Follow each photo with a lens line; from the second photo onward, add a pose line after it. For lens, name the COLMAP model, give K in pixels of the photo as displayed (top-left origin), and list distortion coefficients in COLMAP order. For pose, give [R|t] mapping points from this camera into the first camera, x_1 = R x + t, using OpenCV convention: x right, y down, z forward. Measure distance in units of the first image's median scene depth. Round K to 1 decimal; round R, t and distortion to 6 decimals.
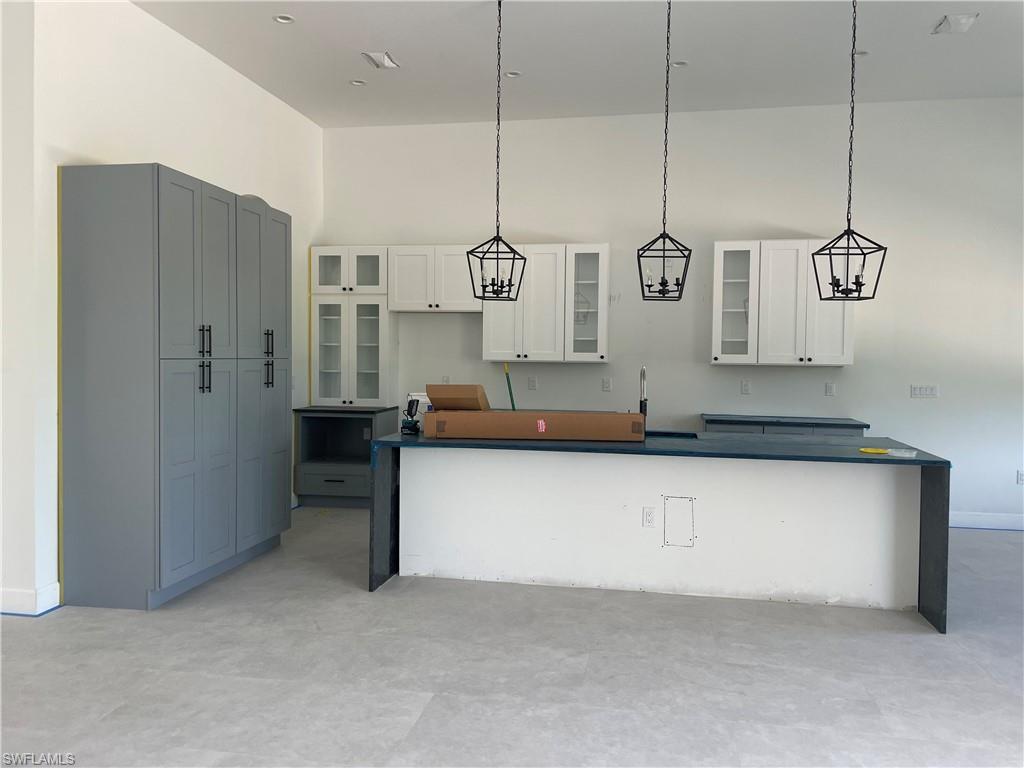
lens RADIAL K [[778.5, 0, 512.0], [0, 778.5, 384.0], [0, 0, 1]] dist [0.088867, -0.109828]
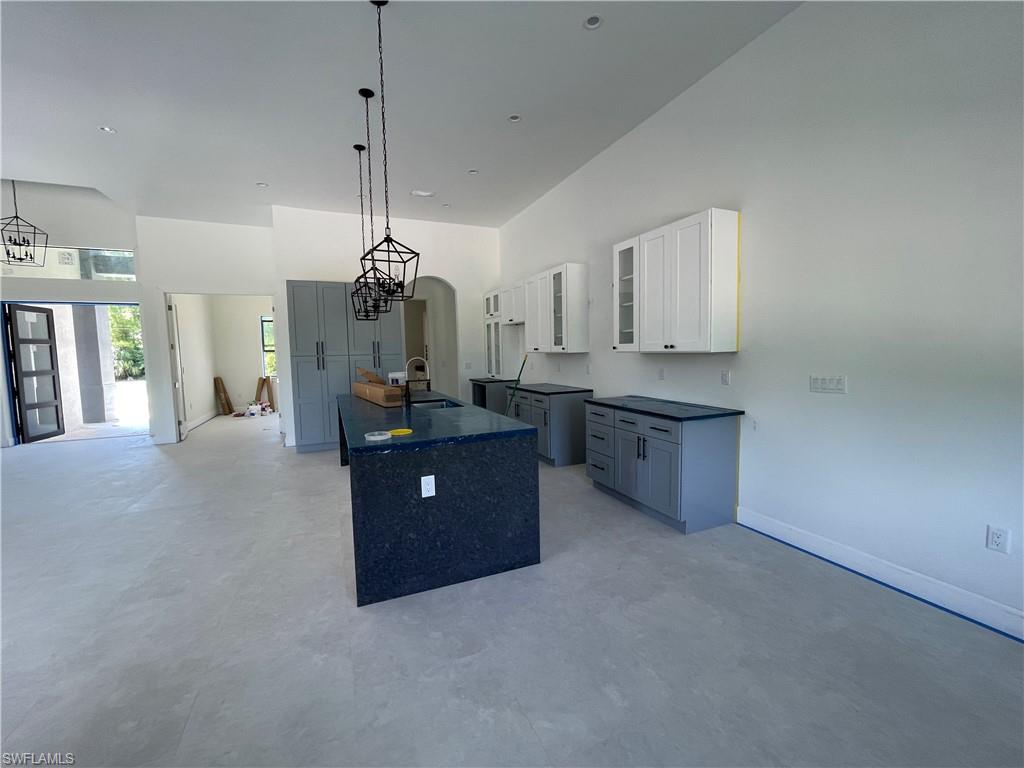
lens RADIAL K [[415.5, 0, 508.1], [0, 415.5, 384.1], [0, 0, 1]] dist [-0.002917, -0.000007]
pose [[0.556840, 0.046131, -0.829338, 0.690774], [-0.004410, 0.998607, 0.052586, -0.010592], [0.830608, -0.025625, 0.556268, 0.535814]]
